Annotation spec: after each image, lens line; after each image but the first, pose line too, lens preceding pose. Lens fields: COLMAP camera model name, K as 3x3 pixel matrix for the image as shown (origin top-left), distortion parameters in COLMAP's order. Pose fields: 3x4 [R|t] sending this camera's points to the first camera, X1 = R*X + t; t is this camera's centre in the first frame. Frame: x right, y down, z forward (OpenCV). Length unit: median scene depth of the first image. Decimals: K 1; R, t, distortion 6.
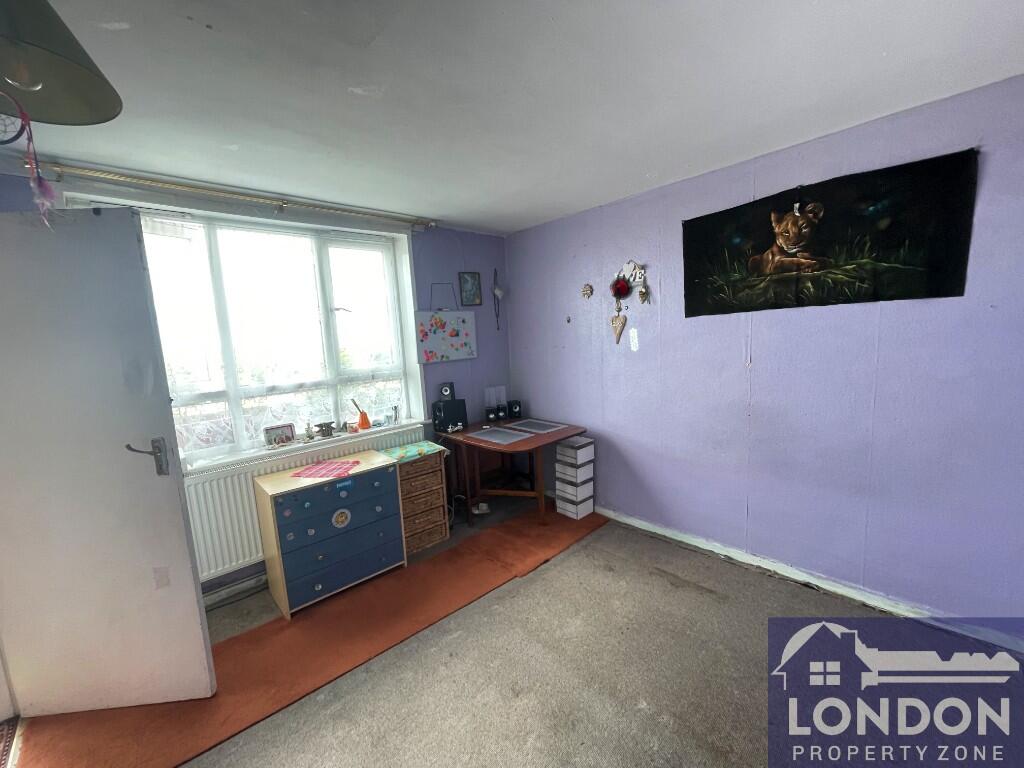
lens RADIAL K [[412.9, 0, 507.2], [0, 412.9, 389.1], [0, 0, 1]] dist [0.002591, -0.000205]
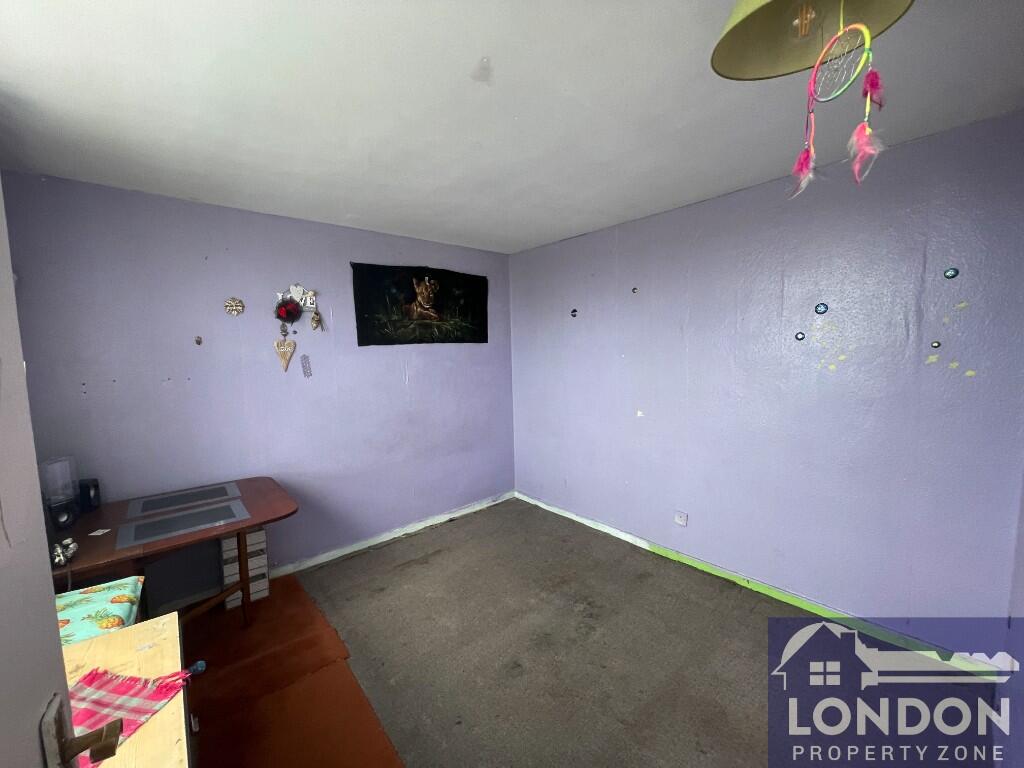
lens RADIAL K [[412.9, 0, 507.2], [0, 412.9, 389.1], [0, 0, 1]] dist [0.002591, -0.000205]
pose [[0.045936, -0.046819, 0.997847, -0.768428], [0.150899, 0.987764, 0.039400, -0.043202], [-0.987481, 0.148765, 0.052439, 0.612063]]
